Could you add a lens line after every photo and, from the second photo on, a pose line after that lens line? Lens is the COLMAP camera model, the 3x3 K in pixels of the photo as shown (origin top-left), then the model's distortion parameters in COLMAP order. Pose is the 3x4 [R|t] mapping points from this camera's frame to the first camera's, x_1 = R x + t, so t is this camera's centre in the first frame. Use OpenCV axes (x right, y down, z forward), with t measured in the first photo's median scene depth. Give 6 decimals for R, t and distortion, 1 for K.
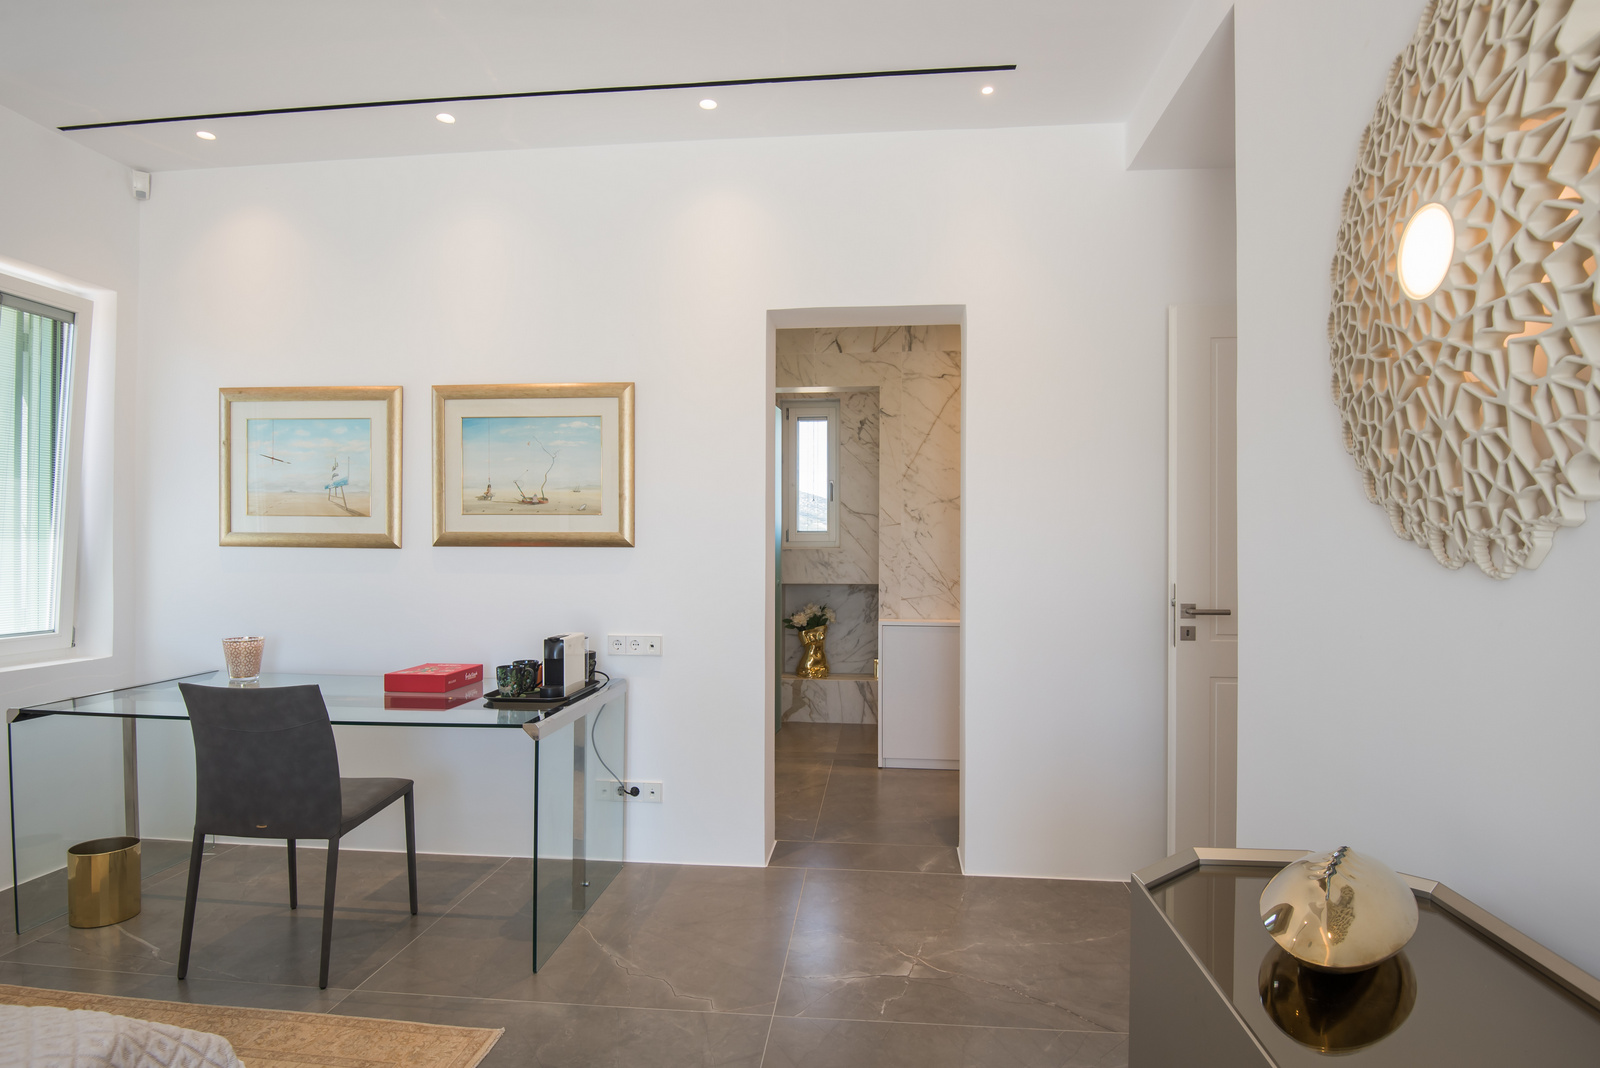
lens RADIAL K [[861.6, 0, 804.3], [0, 861.6, 541.5], [0, 0, 1]] dist [0.001941, -0.027354]
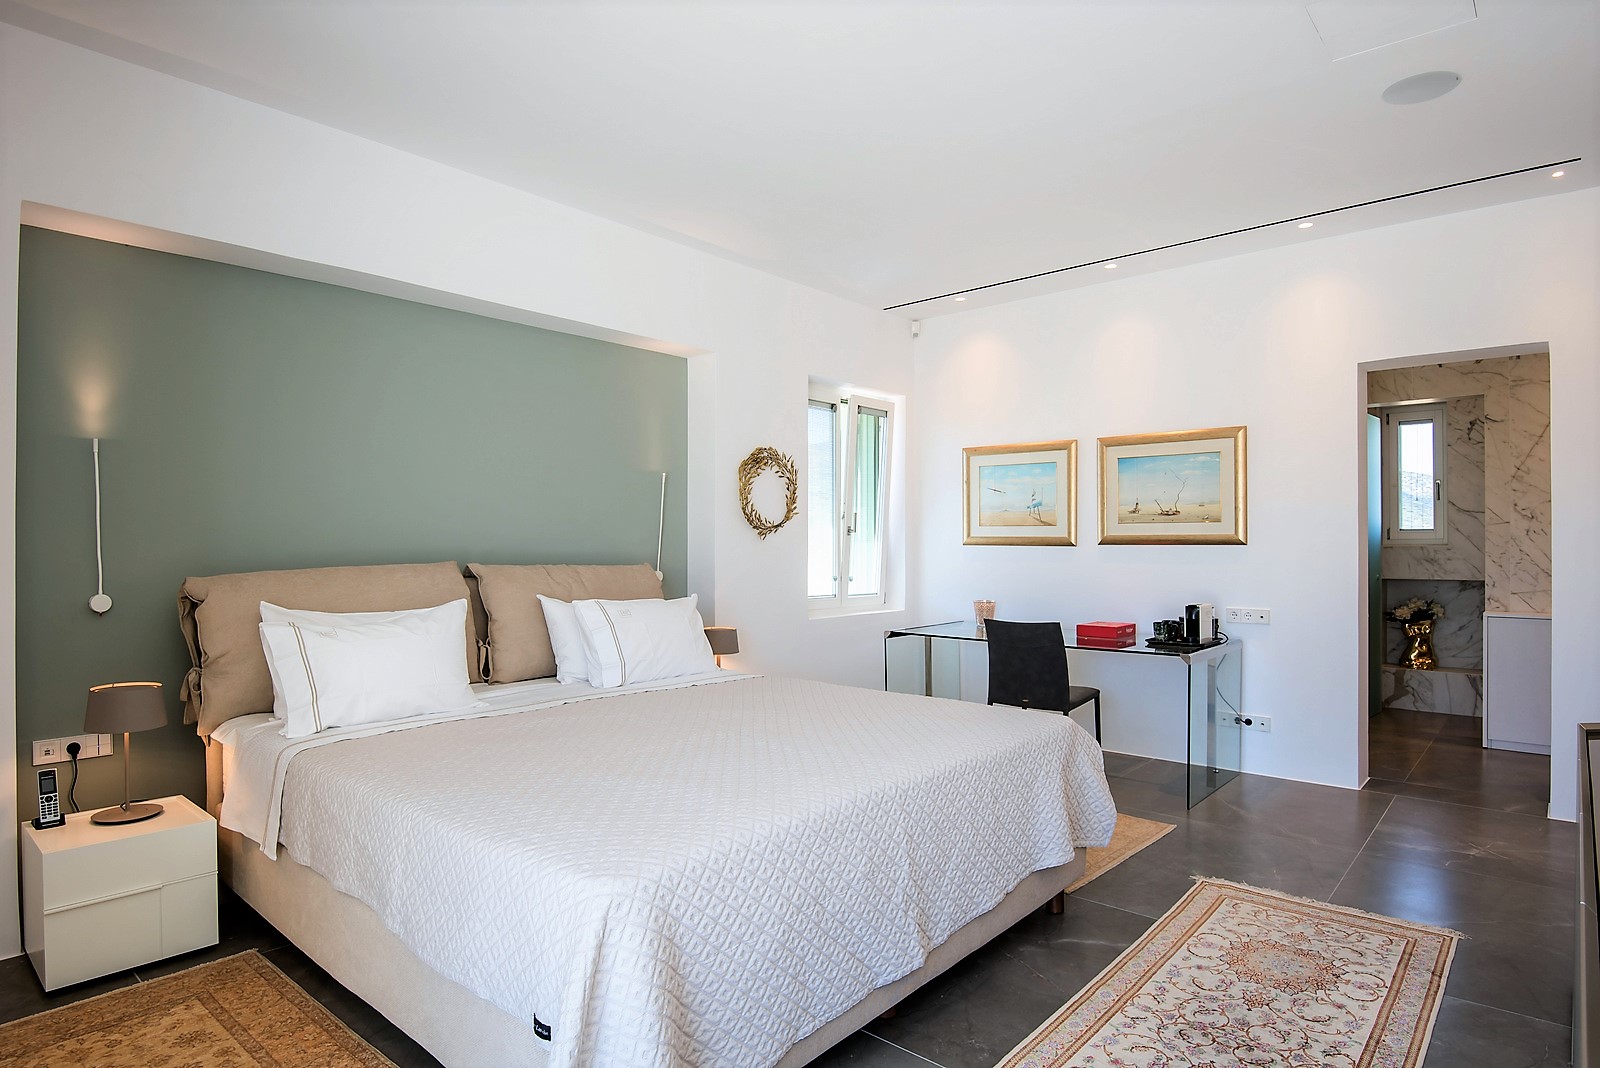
lens RADIAL K [[861.6, 0, 804.3], [0, 861.6, 541.5], [0, 0, 1]] dist [0.001941, -0.027354]
pose [[0.806768, -0.005253, -0.590844, 0.043819], [0.006410, 0.999979, -0.000137, -0.003227], [0.590833, -0.003677, 0.806785, -0.516248]]
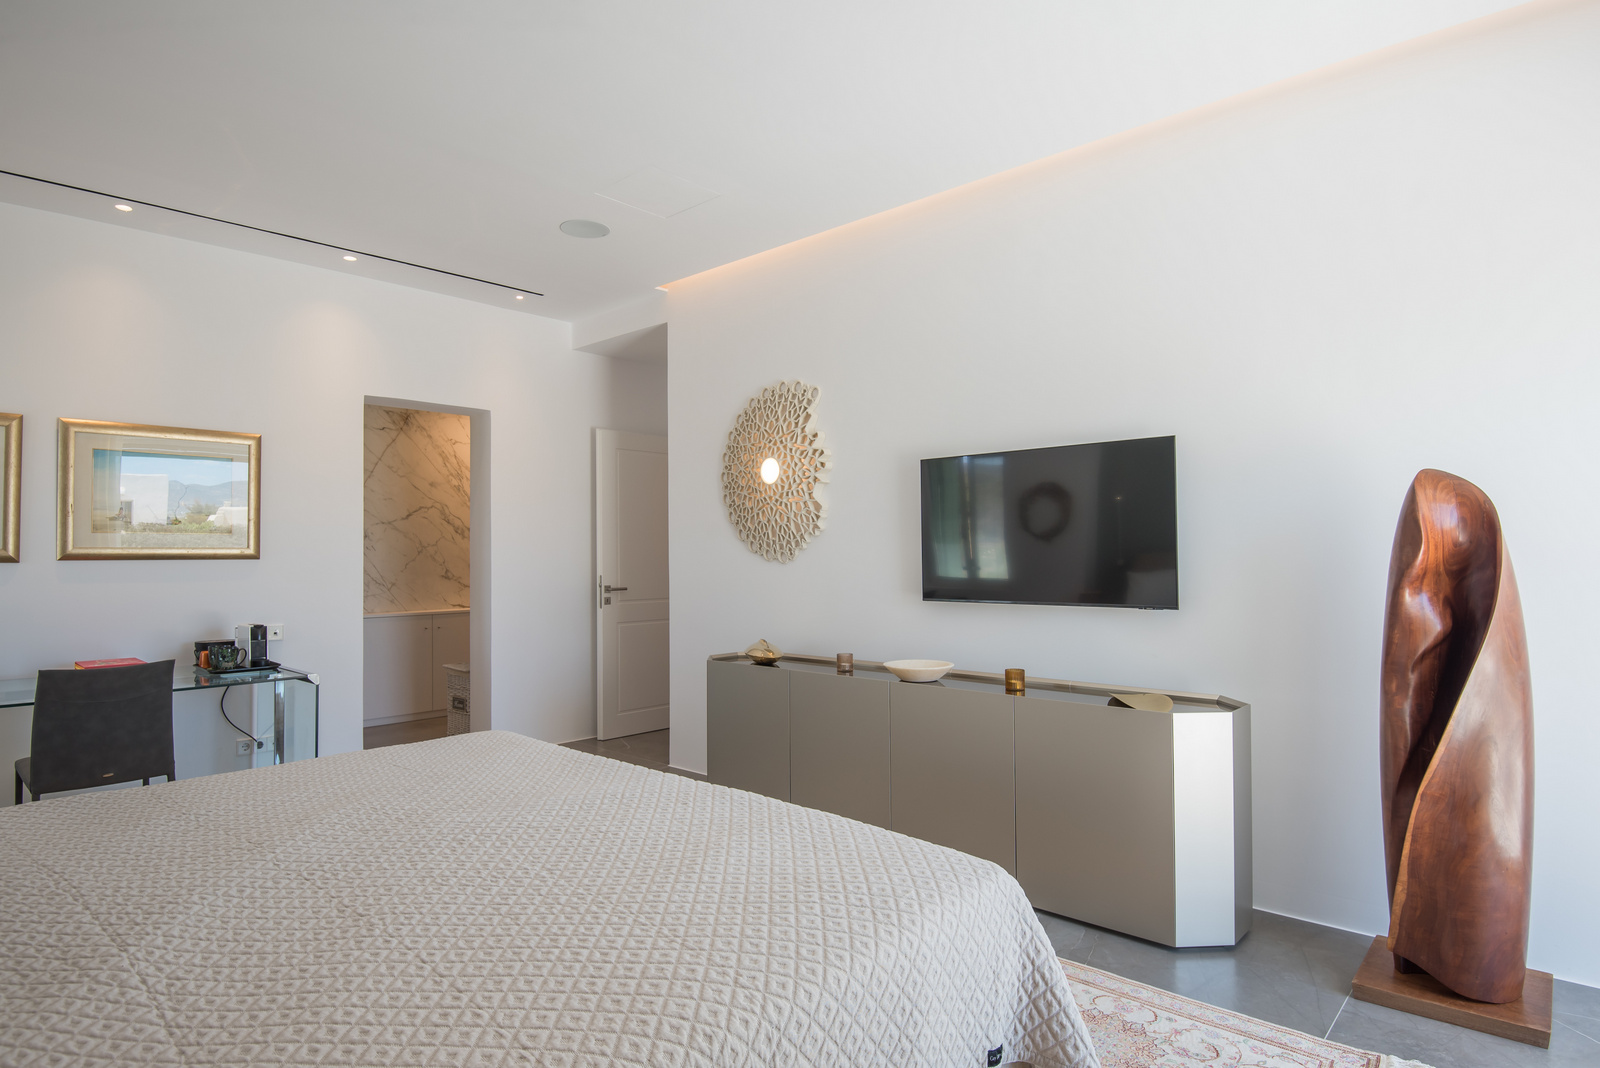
lens RADIAL K [[861.6, 0, 804.3], [0, 861.6, 541.5], [0, 0, 1]] dist [0.001941, -0.027354]
pose [[0.606250, 0.003471, 0.795266, -0.702575], [0.005059, 0.999953, -0.008221, -0.006379], [-0.795258, 0.009007, 0.606204, -0.441746]]
